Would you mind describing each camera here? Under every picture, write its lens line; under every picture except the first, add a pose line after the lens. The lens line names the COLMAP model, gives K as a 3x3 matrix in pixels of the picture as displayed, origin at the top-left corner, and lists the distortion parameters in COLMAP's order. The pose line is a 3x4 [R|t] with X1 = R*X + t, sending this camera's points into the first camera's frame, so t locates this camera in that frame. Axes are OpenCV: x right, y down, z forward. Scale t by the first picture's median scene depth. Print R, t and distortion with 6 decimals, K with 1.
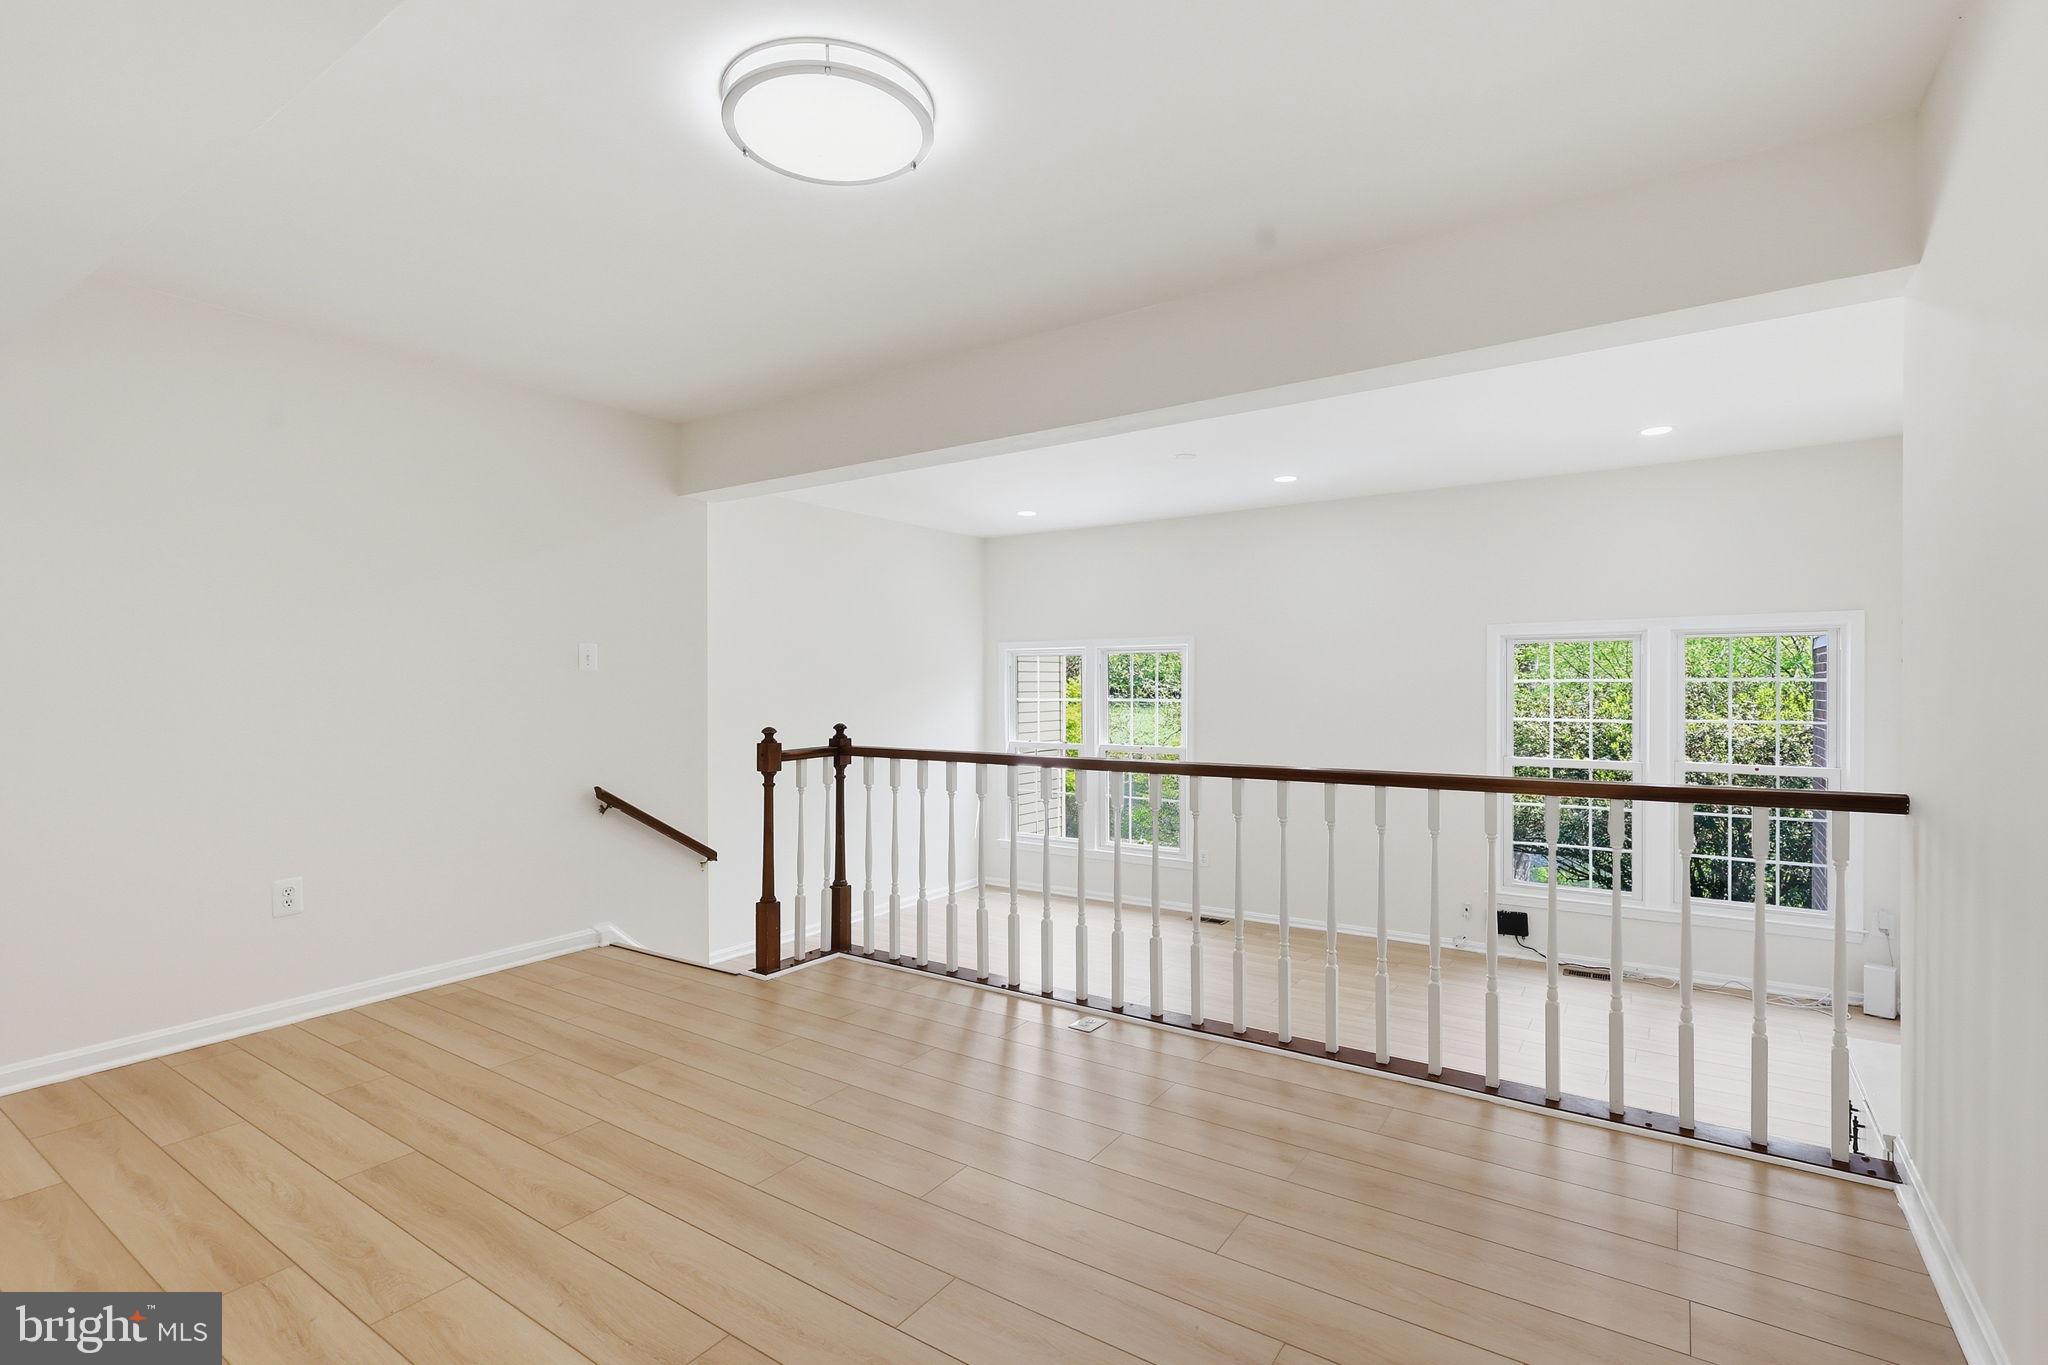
lens RADIAL K [[954.2, 0, 1025.8], [0, 954.2, 682.0], [0, 0, 1]] dist [-0.002637, 0.000099]
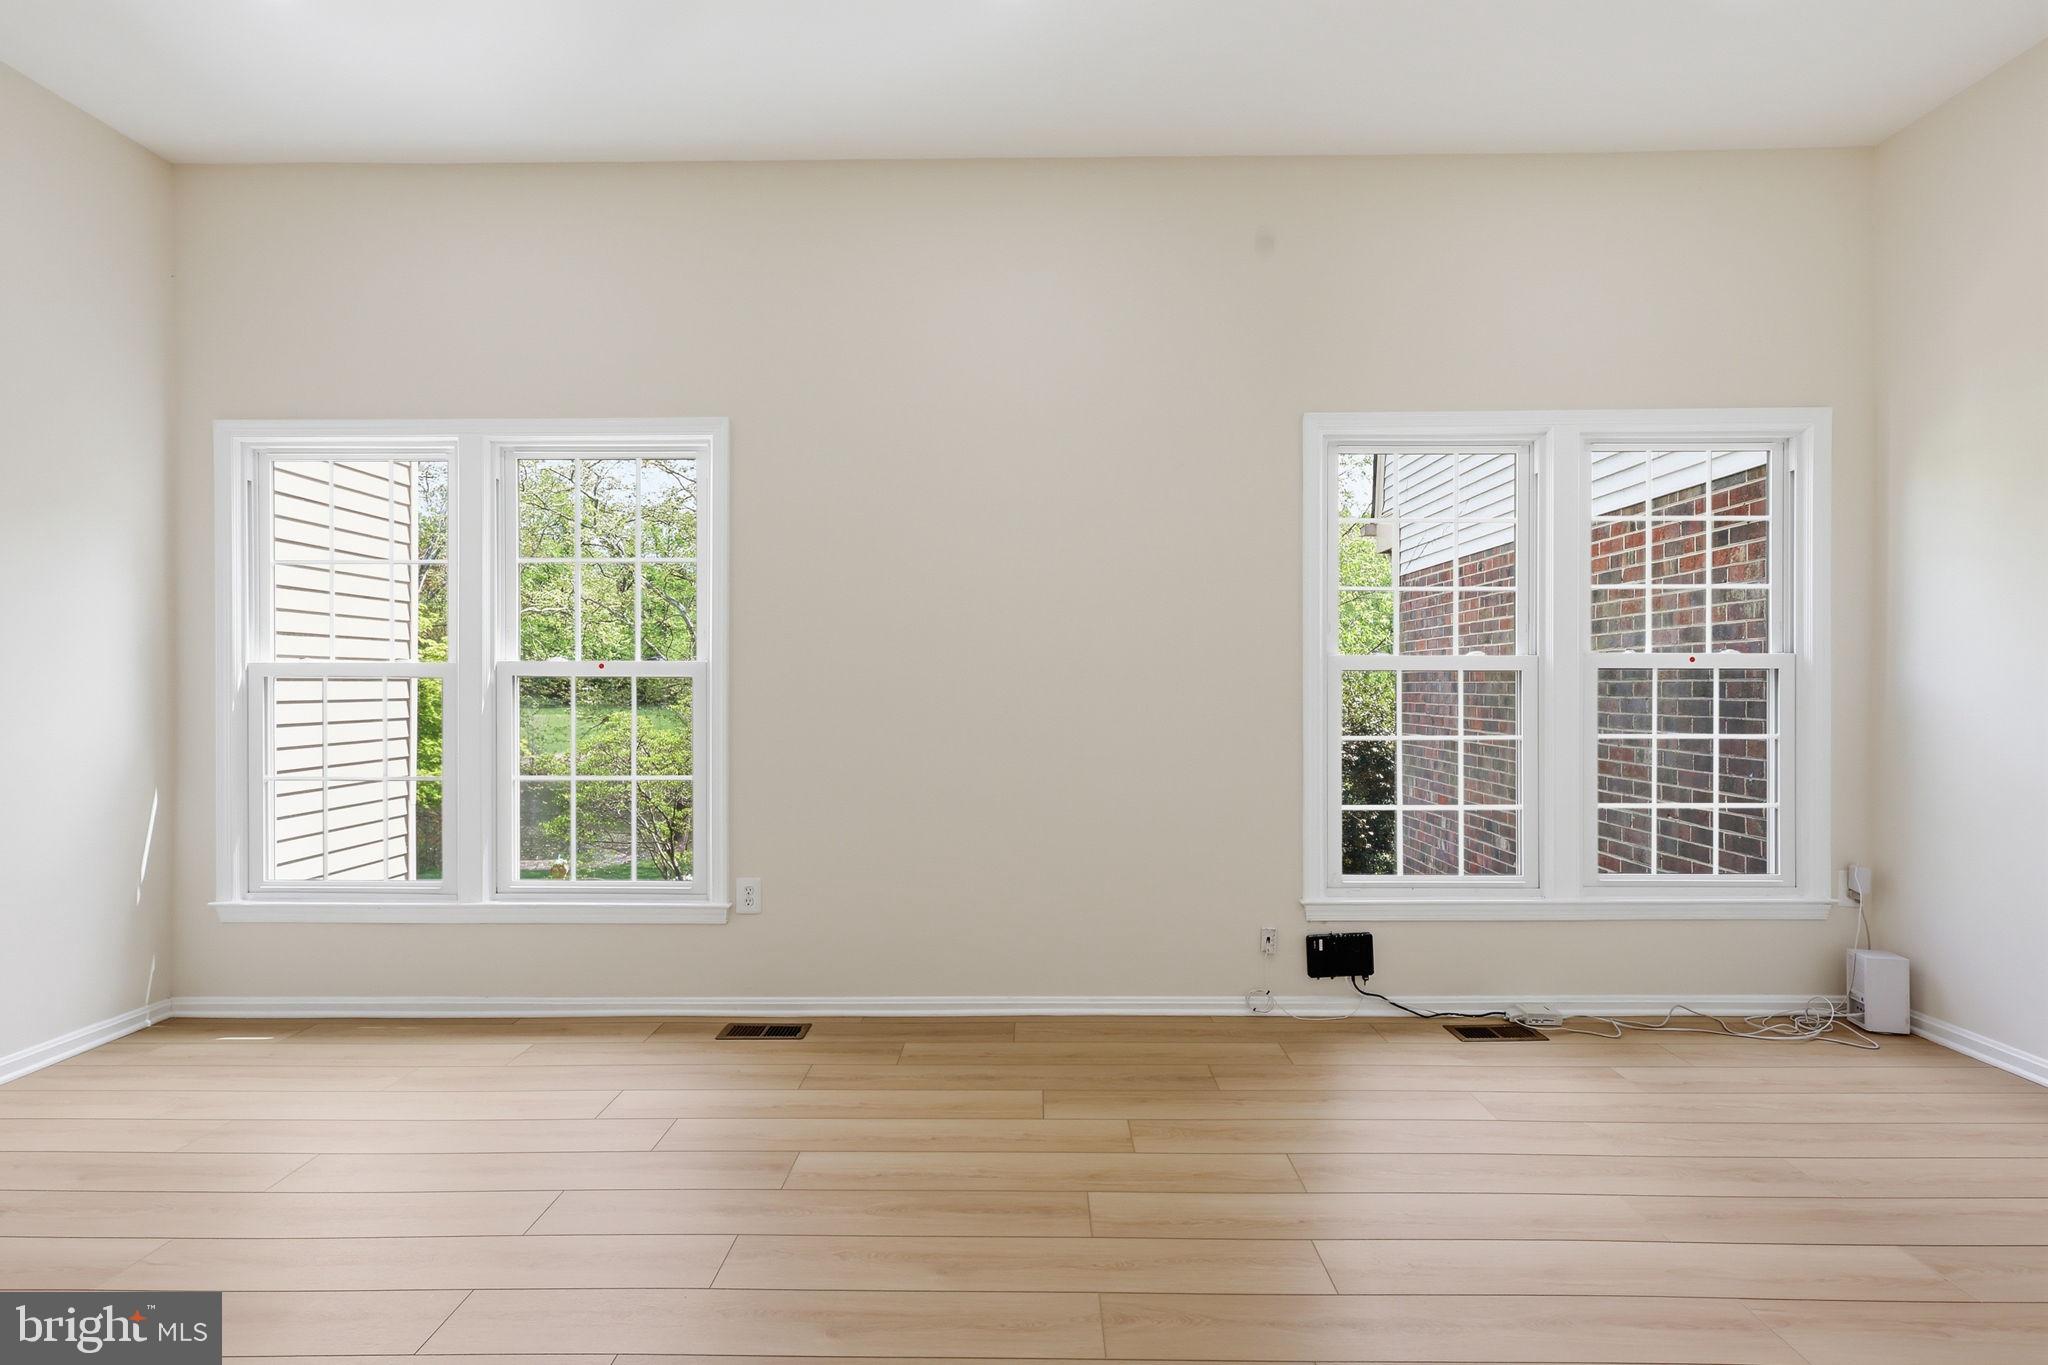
lens RADIAL K [[954.2, 0, 1016.6], [0, 954.2, 682.0], [0, 0, 1]] dist [-0.002637, 0.000099]
pose [[0.837399, 0.000692, 0.546592, 0.048497], [-0.000063, 0.999999, -0.001171, 0.096266], [-0.546592, 0.000946, 0.837398, 0.643285]]
